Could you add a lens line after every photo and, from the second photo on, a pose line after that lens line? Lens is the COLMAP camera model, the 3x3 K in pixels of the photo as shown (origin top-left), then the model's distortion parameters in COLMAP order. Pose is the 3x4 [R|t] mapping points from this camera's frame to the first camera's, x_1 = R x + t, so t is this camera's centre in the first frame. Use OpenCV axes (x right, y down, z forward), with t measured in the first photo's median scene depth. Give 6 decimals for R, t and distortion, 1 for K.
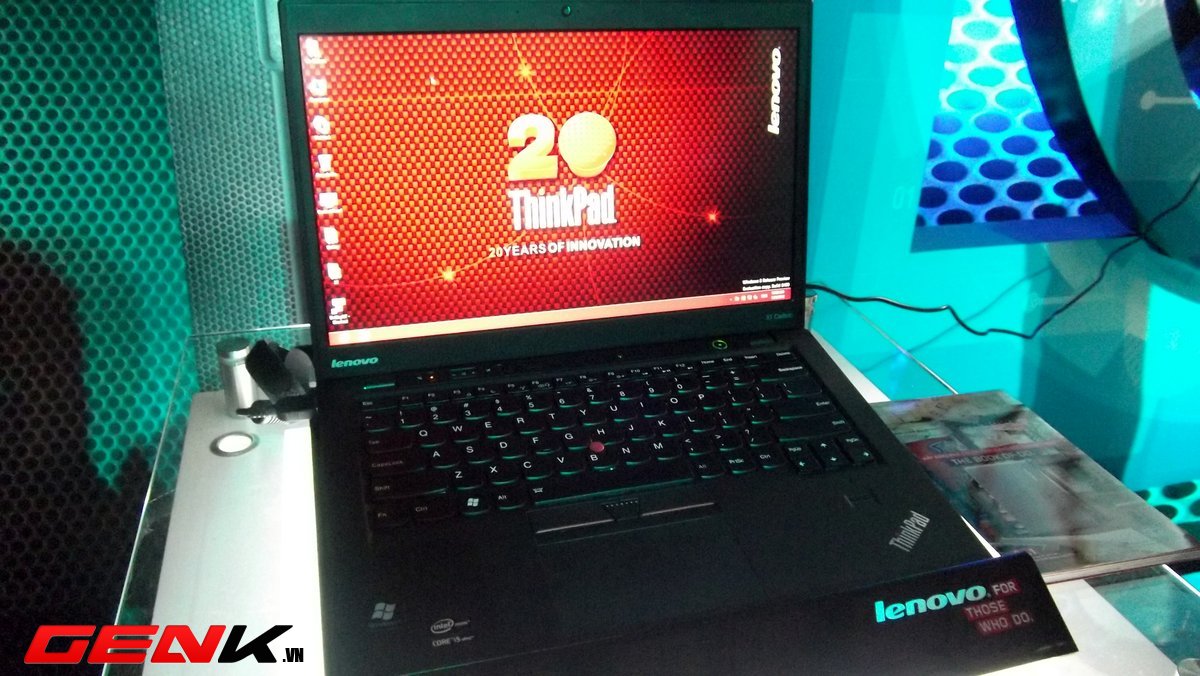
lens RADIAL K [[940.9, 0, 598.0], [0, 940.9, 336.0], [0, 0, 1]] dist [-0.008048, 0.002650]
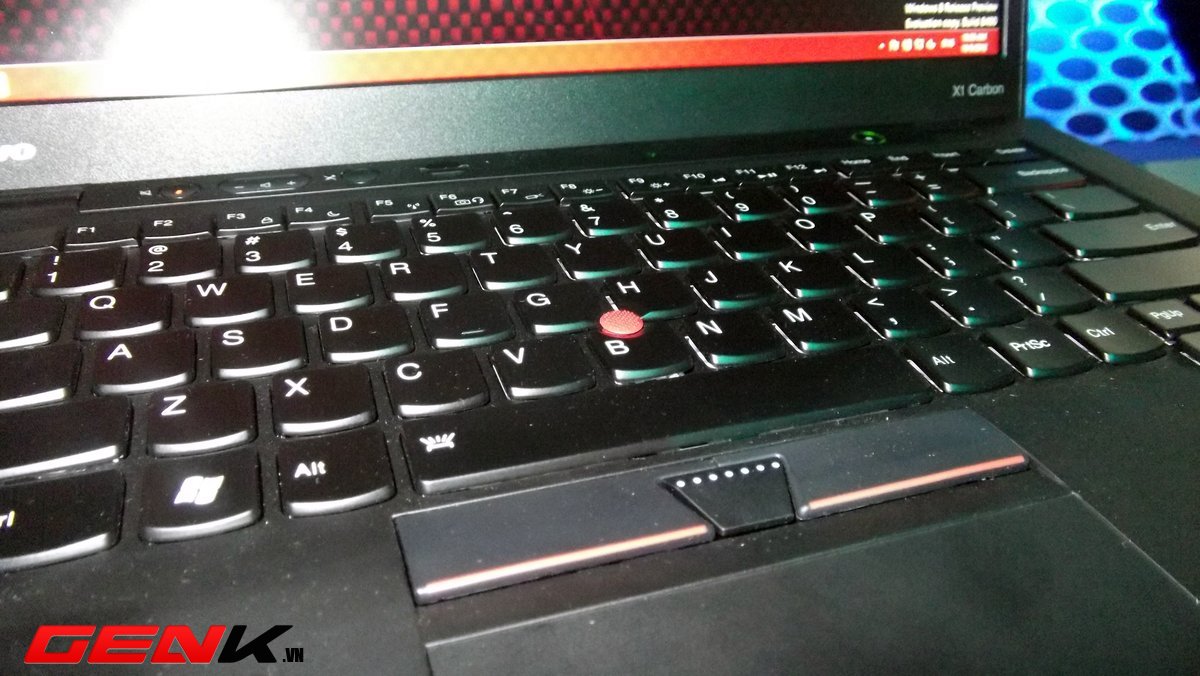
lens RADIAL K [[940.9, 0, 602.7], [0, 940.9, 338.0], [0, 0, 1]] dist [-0.008048, 0.002650]
pose [[0.998562, -0.038799, 0.037003, -0.018882], [0.039936, 0.998737, -0.030490, 0.123637], [-0.035774, 0.031924, 0.998850, 0.611320]]
